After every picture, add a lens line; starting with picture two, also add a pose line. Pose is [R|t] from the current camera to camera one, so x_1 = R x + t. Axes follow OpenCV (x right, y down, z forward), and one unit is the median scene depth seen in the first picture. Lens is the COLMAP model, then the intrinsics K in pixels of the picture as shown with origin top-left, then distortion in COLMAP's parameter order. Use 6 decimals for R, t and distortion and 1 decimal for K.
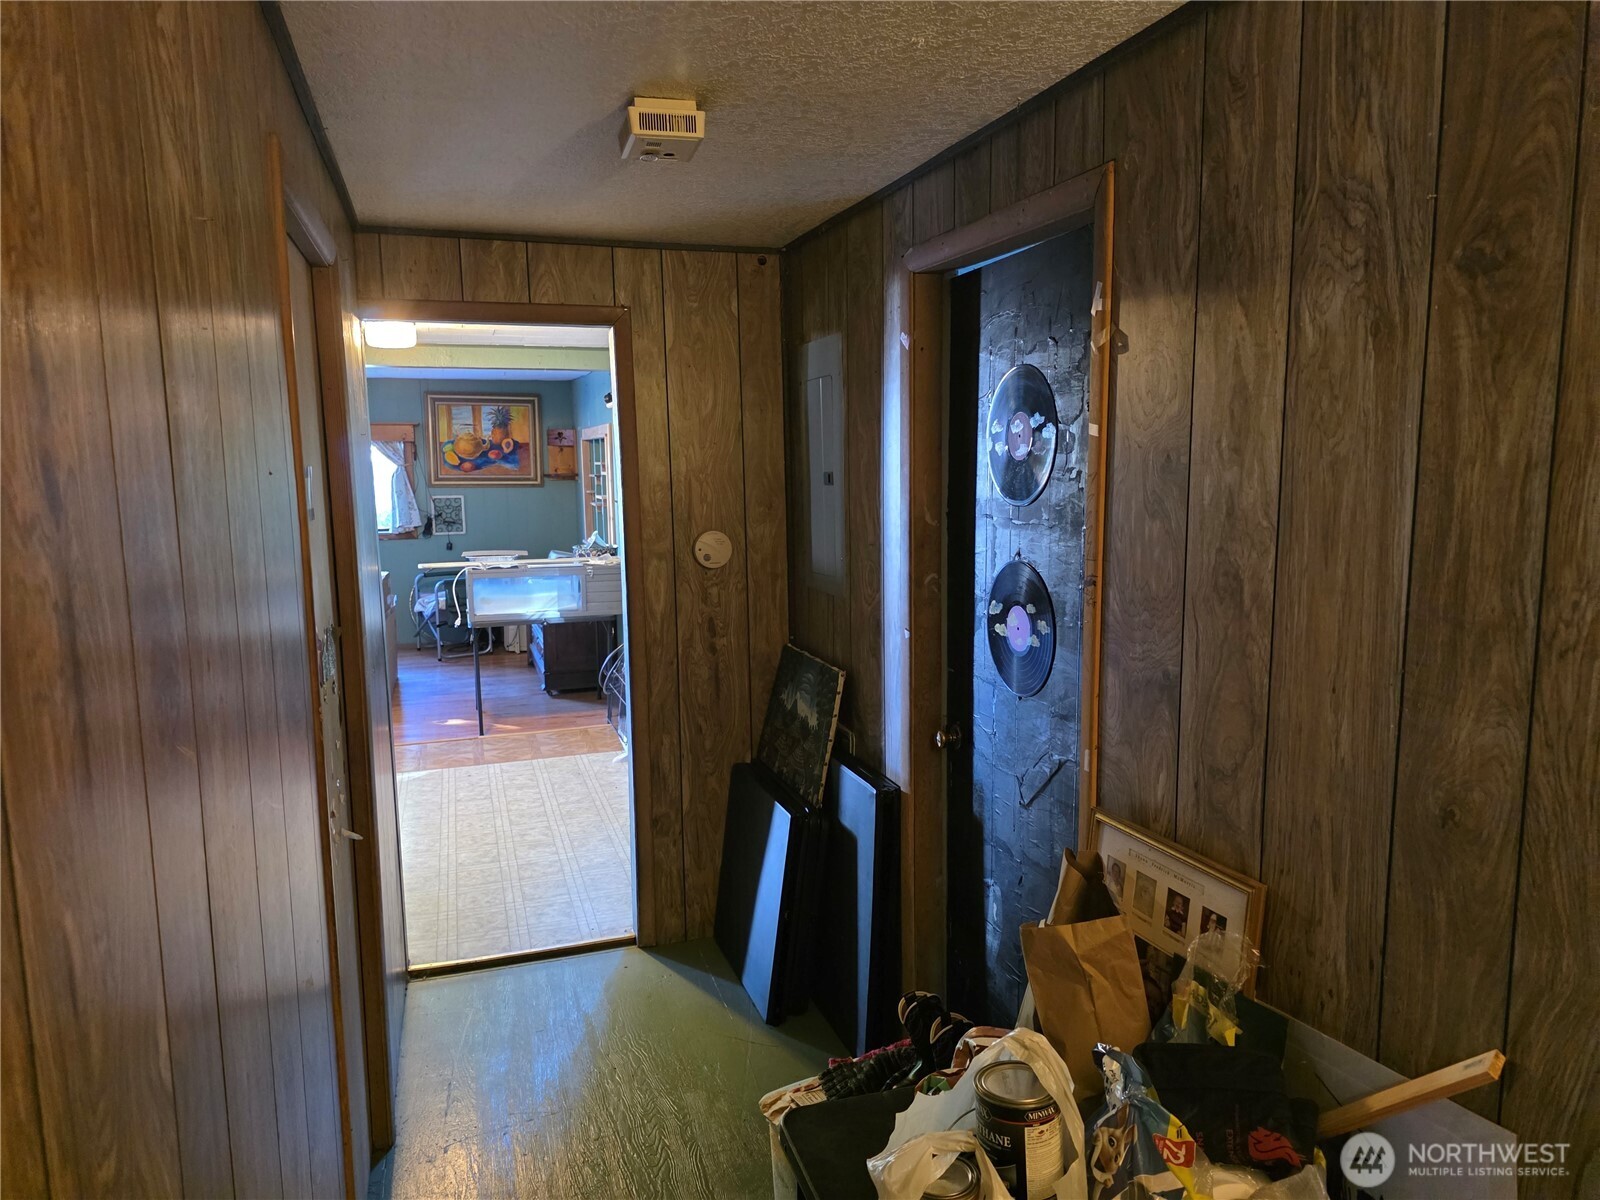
lens RADIAL K [[1094.8, 0, 802.1], [0, 1094.8, 600.3], [0, 0, 1]] dist [0.053326, -0.047468]
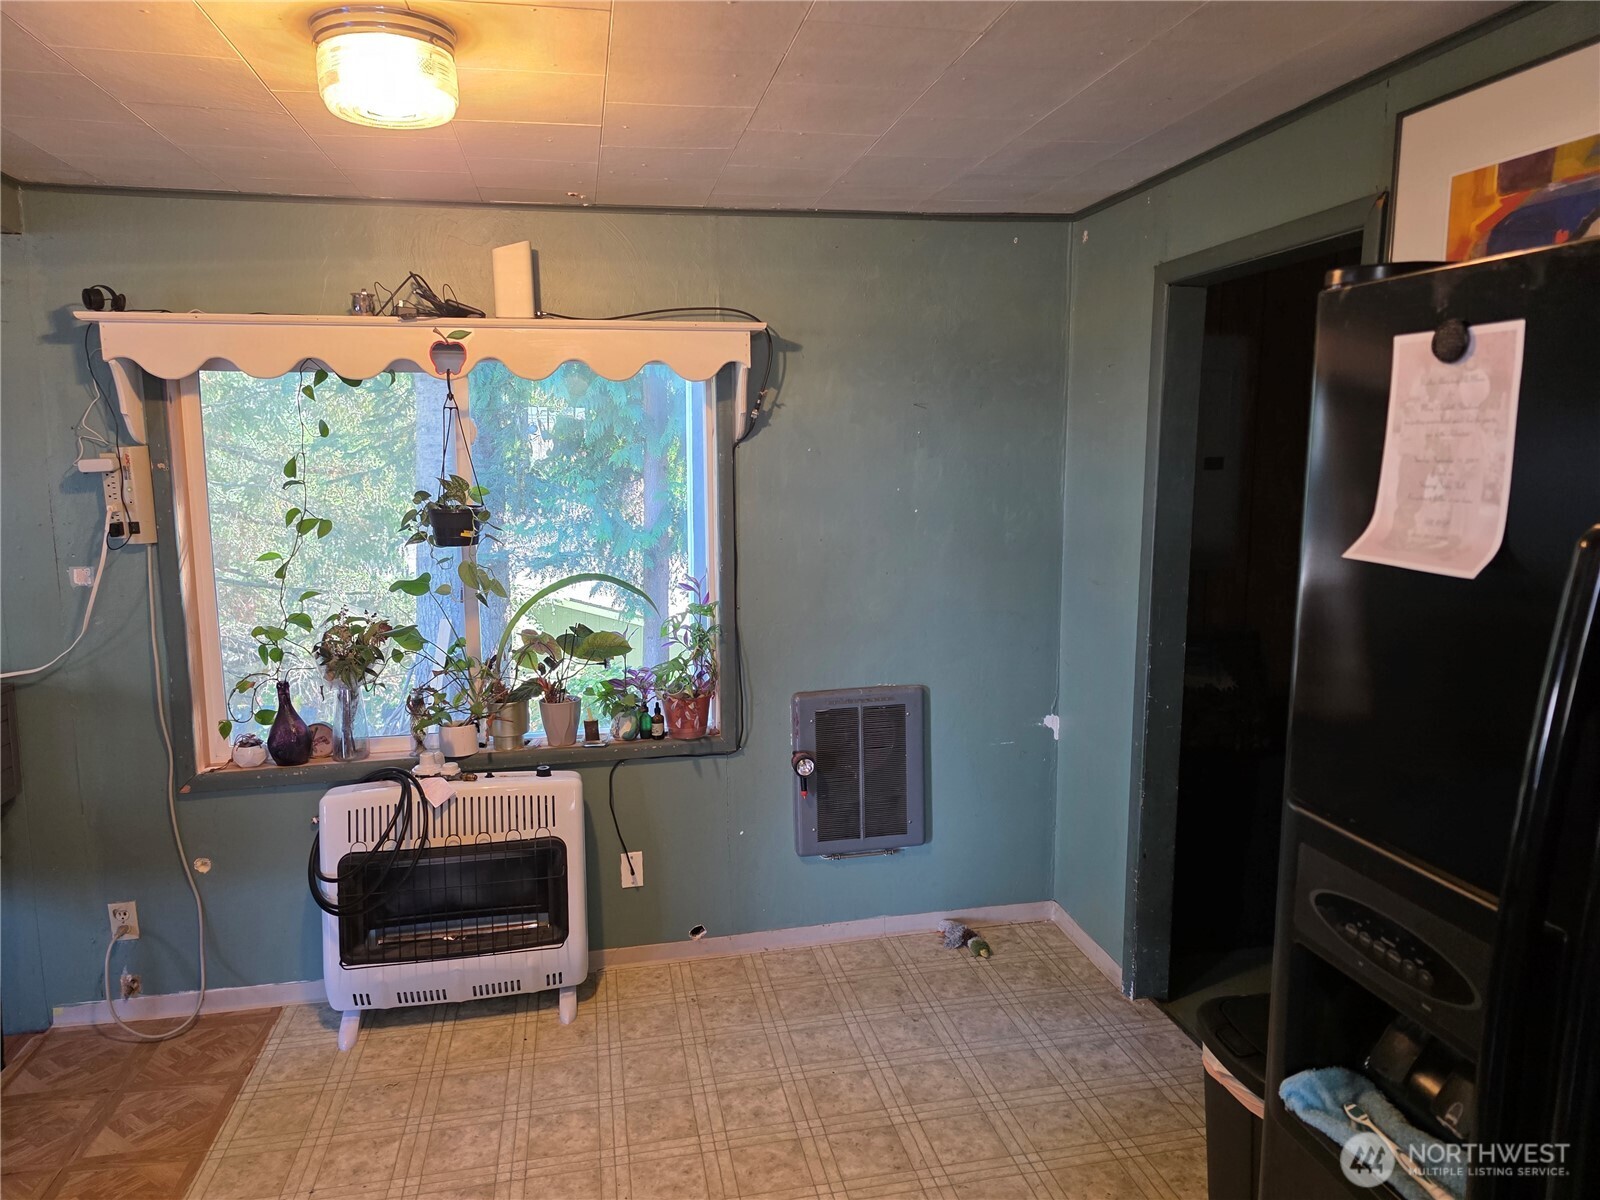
lens RADIAL K [[1094.8, 0, 803.6], [0, 1094.8, 599.4], [0, 0, 1]] dist [0.053326, -0.047468]
pose [[0.107193, -0.126904, 0.986106, -0.707788], [0.131387, 0.984930, 0.112471, -0.095278], [-0.985519, 0.117506, 0.122251, 0.808383]]
